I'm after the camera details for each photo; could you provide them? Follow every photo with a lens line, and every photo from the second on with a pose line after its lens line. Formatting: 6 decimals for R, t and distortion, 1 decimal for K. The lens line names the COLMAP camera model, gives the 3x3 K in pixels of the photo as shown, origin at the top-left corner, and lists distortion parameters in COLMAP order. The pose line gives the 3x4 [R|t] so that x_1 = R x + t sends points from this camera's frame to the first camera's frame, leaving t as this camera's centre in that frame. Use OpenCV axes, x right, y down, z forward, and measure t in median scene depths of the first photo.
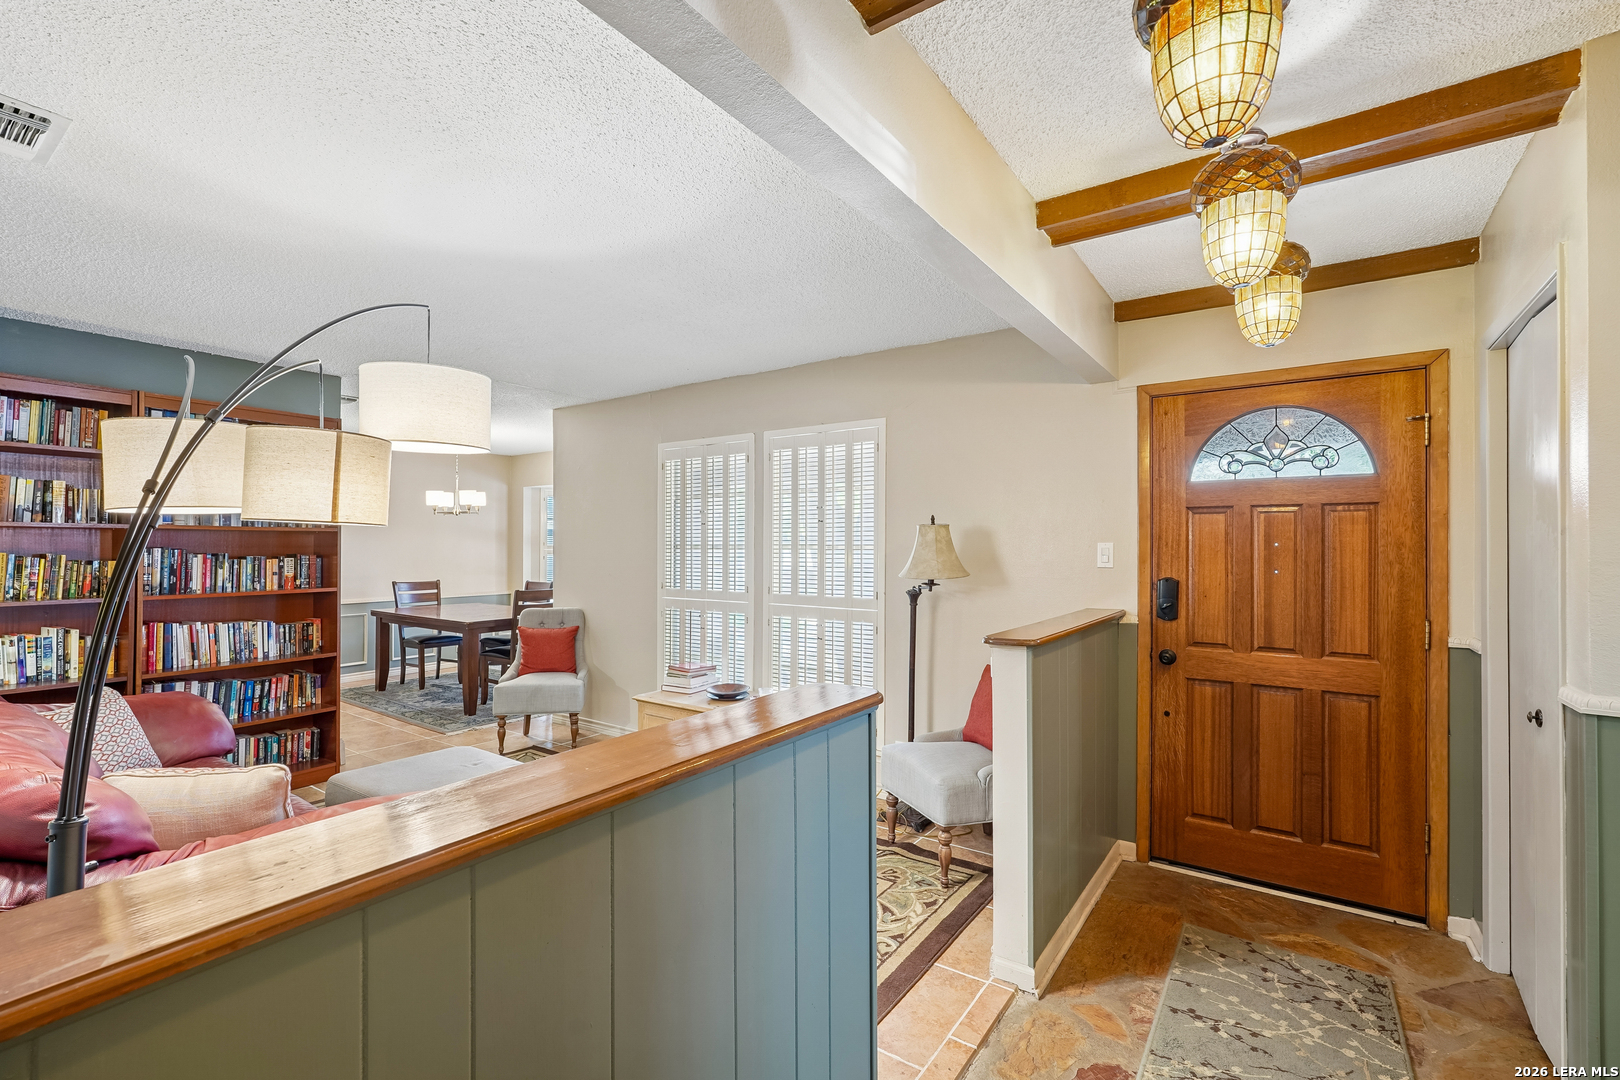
lens RADIAL K [[714.5, 0, 805.0], [0, 714.5, 544.1], [0, 0, 1]] dist [-0.010947, 0.006564]
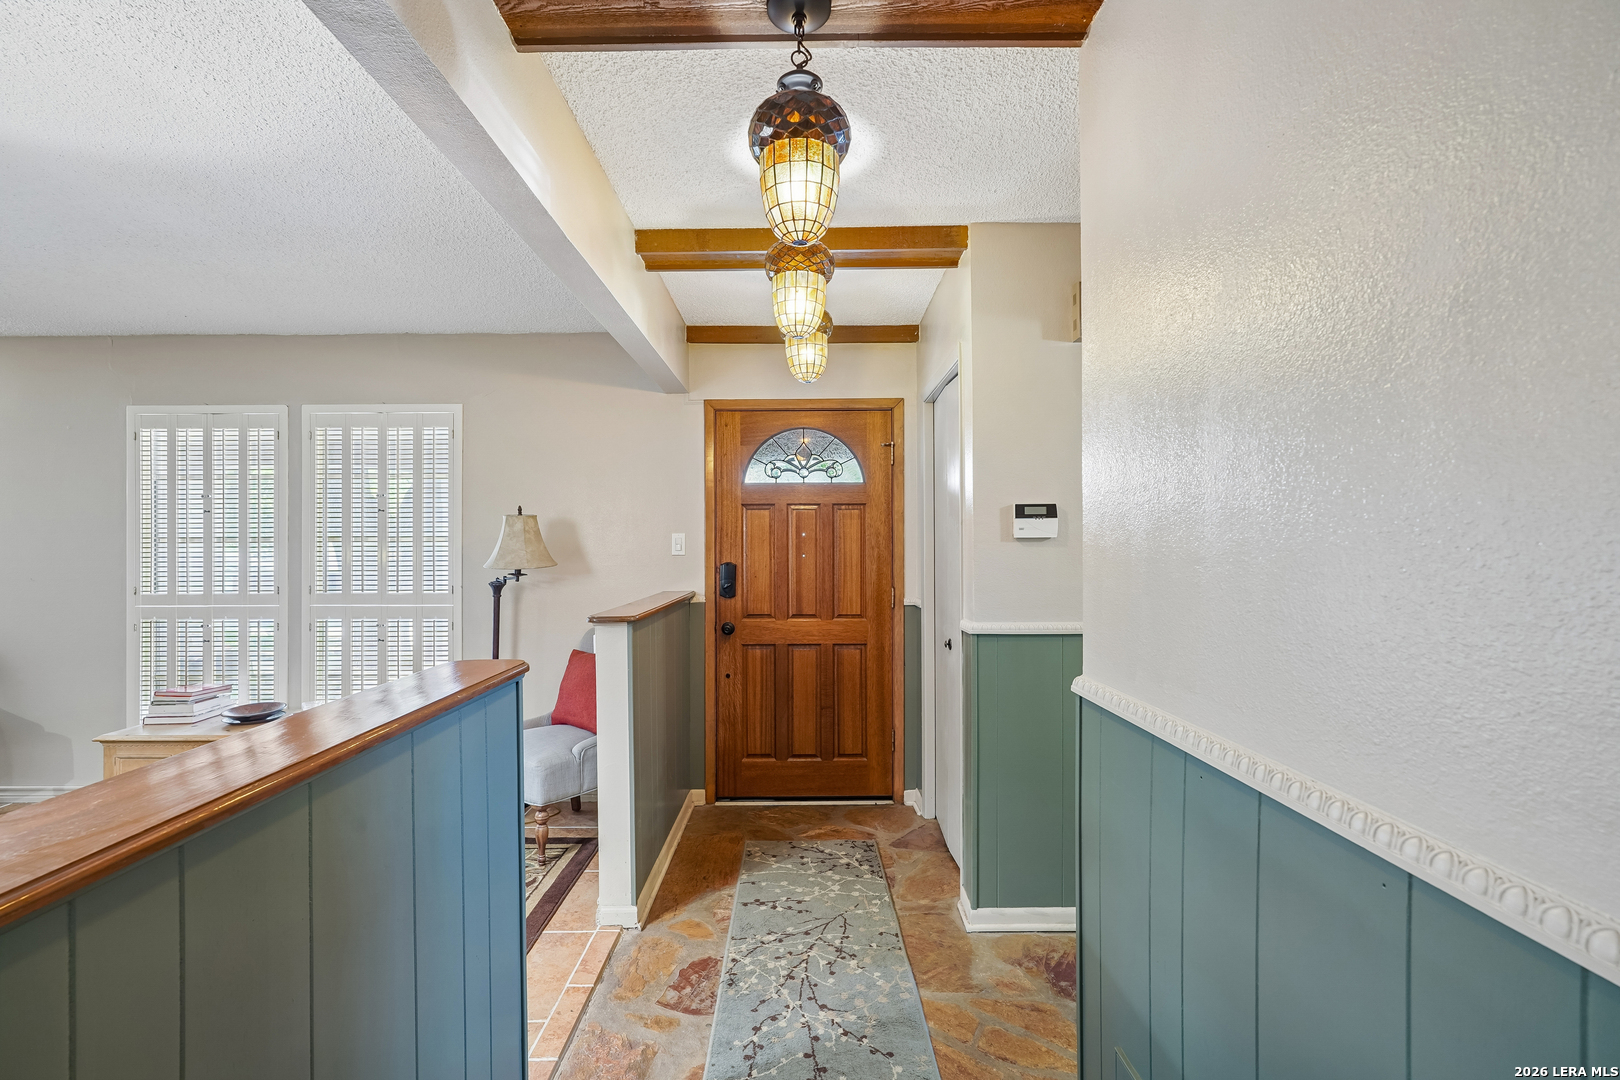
lens RADIAL K [[714.5, 0, 800.2], [0, 714.5, 544.0], [0, 0, 1]] dist [-0.010947, 0.006564]
pose [[0.821457, -0.005200, 0.570246, -0.094587], [0.003500, 0.999986, 0.004077, 0.014368], [-0.570259, -0.001353, 0.821464, -0.070408]]
